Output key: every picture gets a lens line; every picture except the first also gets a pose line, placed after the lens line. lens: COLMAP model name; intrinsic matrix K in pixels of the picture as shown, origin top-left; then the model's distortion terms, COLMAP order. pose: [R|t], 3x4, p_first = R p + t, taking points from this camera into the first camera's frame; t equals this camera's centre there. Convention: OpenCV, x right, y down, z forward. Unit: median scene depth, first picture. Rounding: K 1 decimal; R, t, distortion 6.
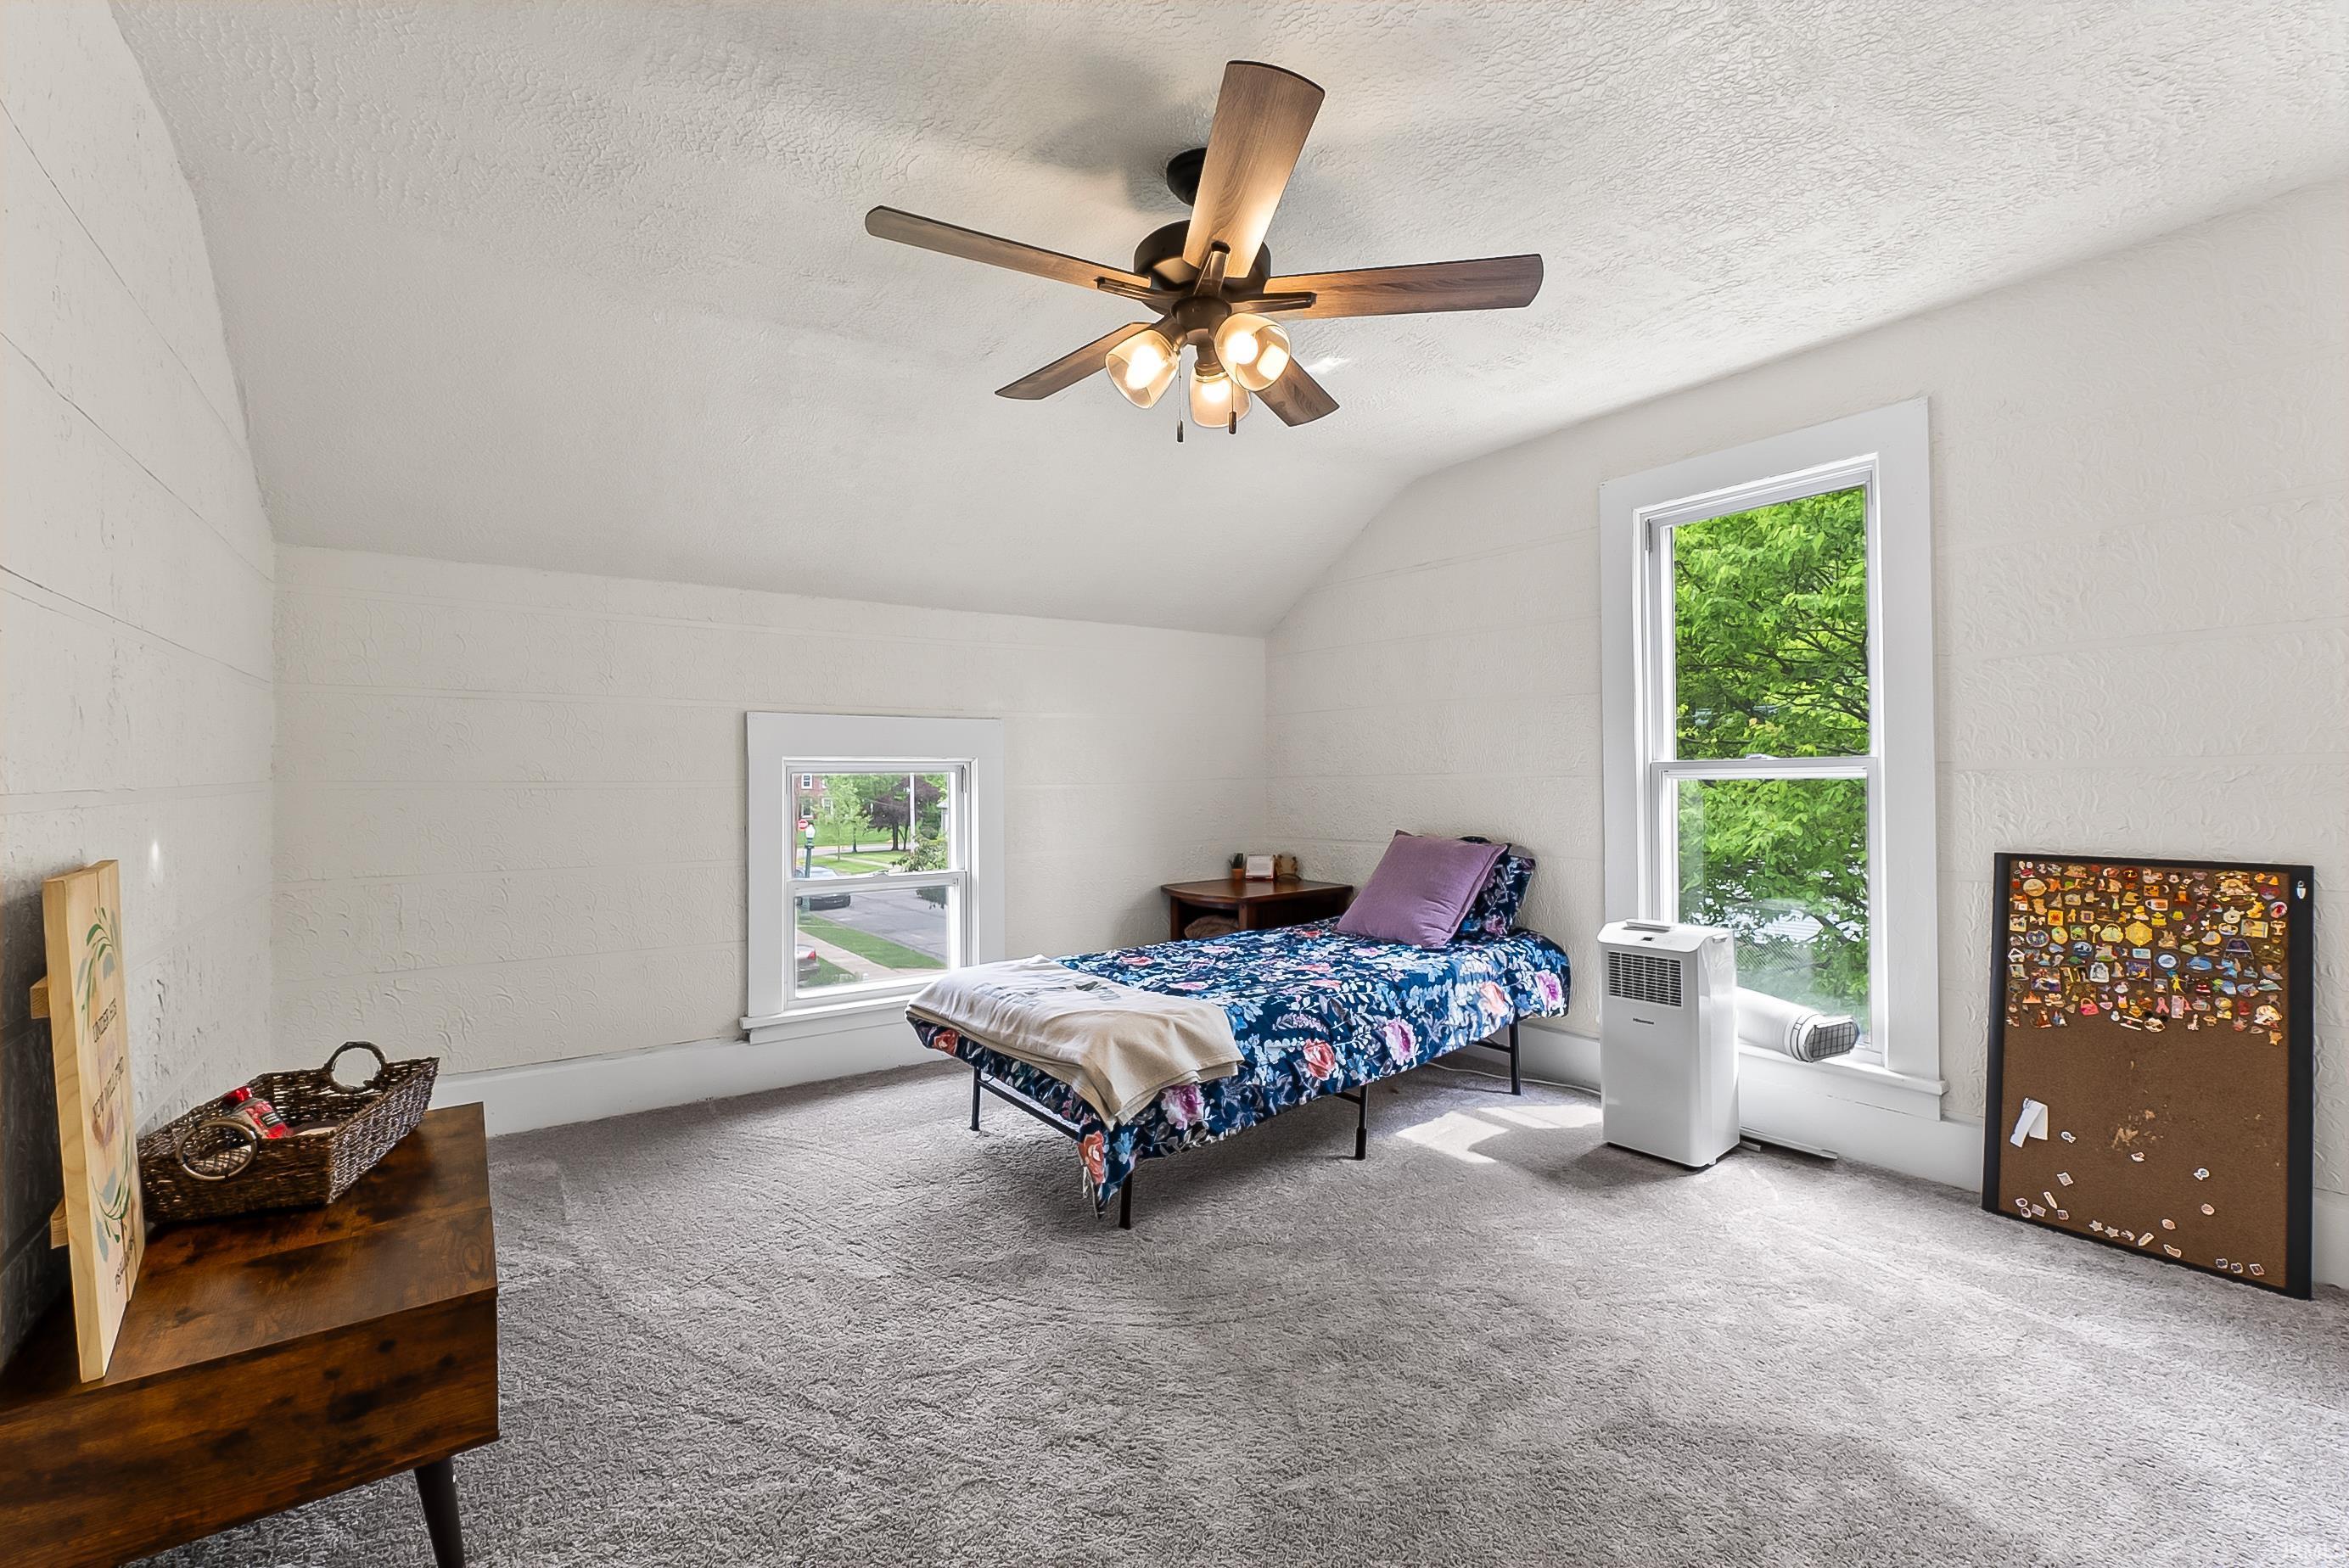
lens RADIAL K [[992.5, 0, 1177.8], [0, 992.5, 766.2], [0, 0, 1]] dist [-0.004726, -0.000254]
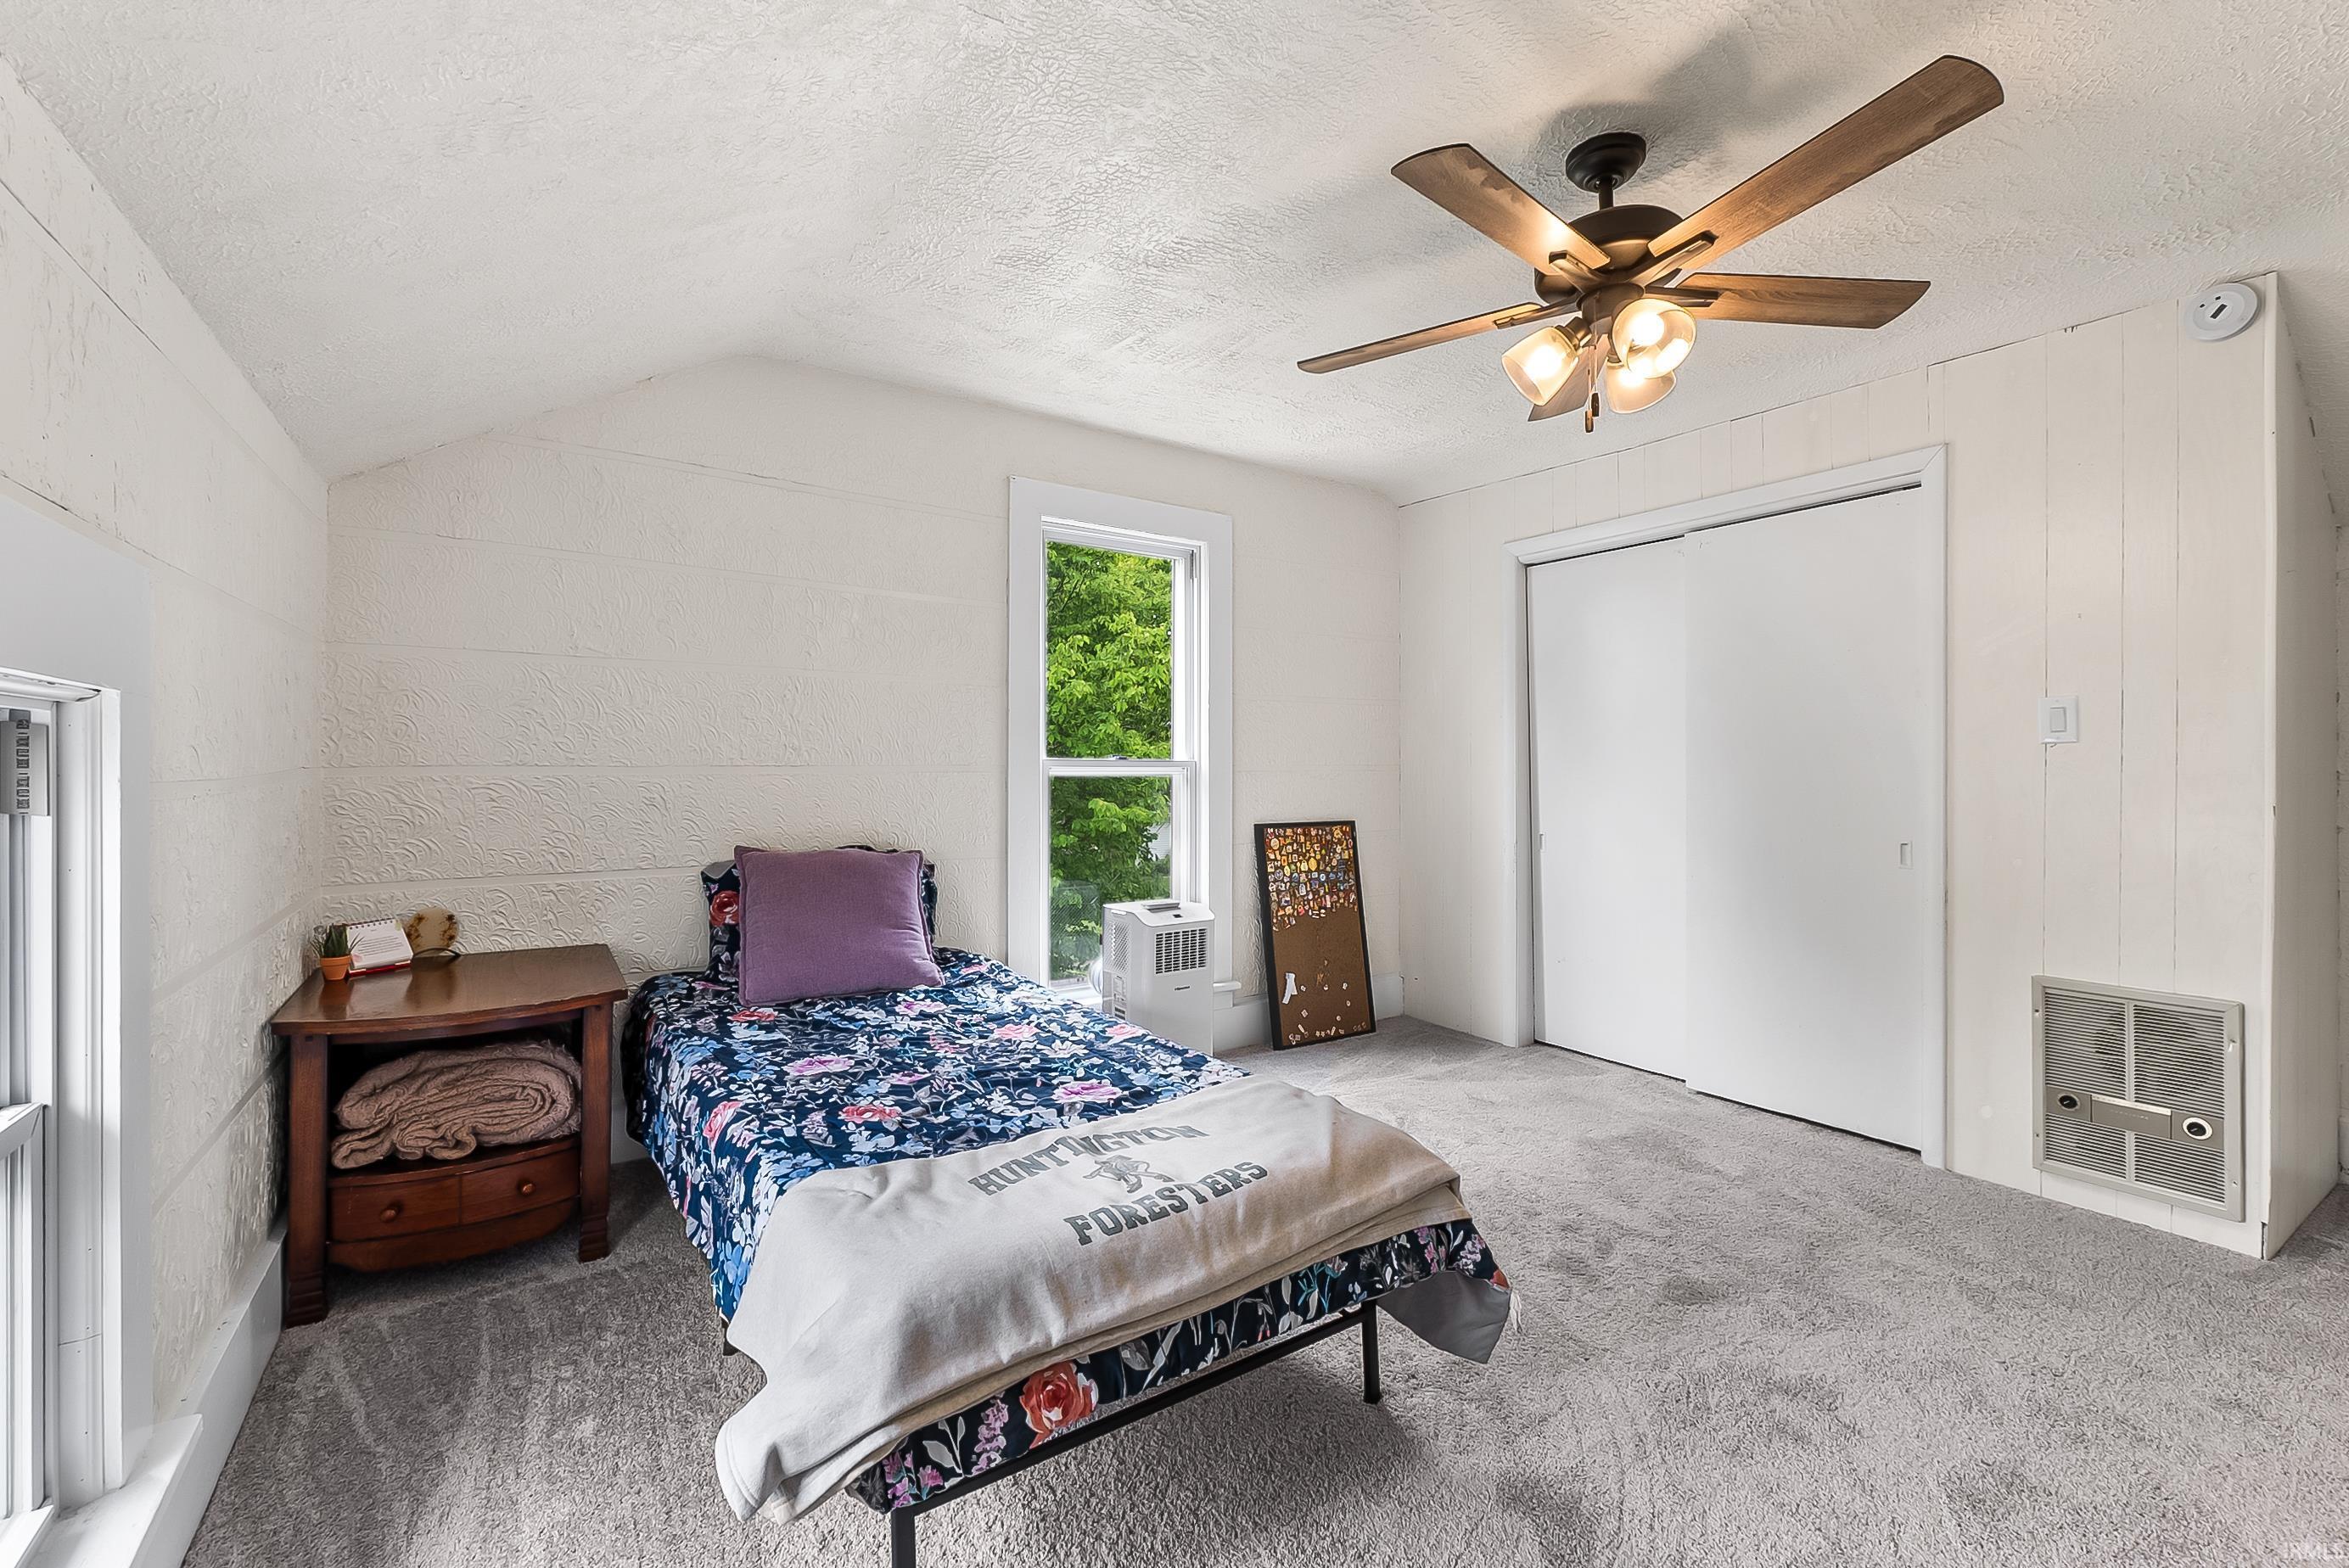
lens RADIAL K [[992.5, 0, 1177.8], [0, 992.5, 766.2], [0, 0, 1]] dist [-0.004726, -0.000254]
pose [[0.025931, 0.013075, 0.999578, -0.791276], [-0.019514, 0.999731, -0.012571, 0.019188], [-0.999473, -0.019180, 0.026179, 1.149015]]
